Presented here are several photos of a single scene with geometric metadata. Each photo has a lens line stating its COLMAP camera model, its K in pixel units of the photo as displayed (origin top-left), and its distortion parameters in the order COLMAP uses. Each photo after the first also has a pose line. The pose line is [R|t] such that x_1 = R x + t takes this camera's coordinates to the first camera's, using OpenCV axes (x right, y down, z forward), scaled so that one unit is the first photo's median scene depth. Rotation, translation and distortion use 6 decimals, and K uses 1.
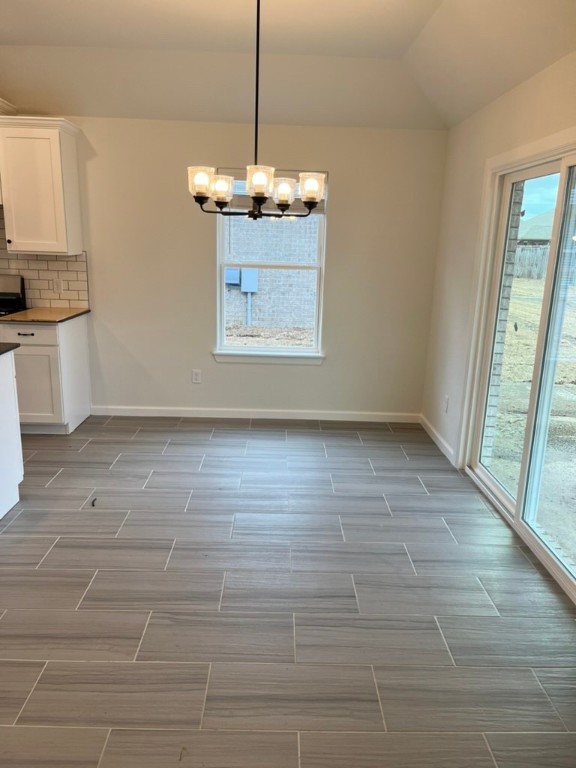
lens RADIAL K [[576.5, 0, 290.3], [0, 576.5, 381.6], [0, 0, 1]] dist [0.054104, -0.065216]
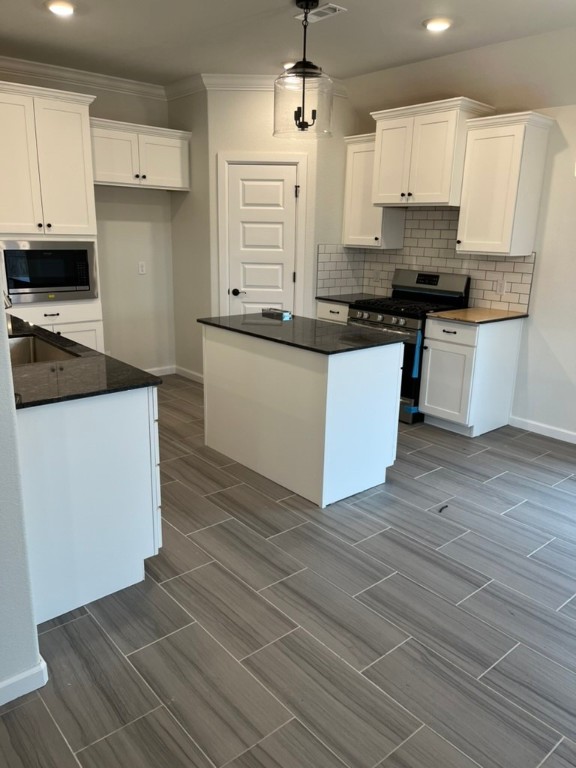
lens RADIAL K [[576.5, 0, 289.4], [0, 576.5, 382.8], [0, 0, 1]] dist [0.054104, -0.065216]
pose [[0.640018, 0.185768, -0.745565, 0.159671], [-0.190138, 0.978445, 0.080573, -0.023850], [0.744463, 0.090192, 0.661544, 0.131862]]
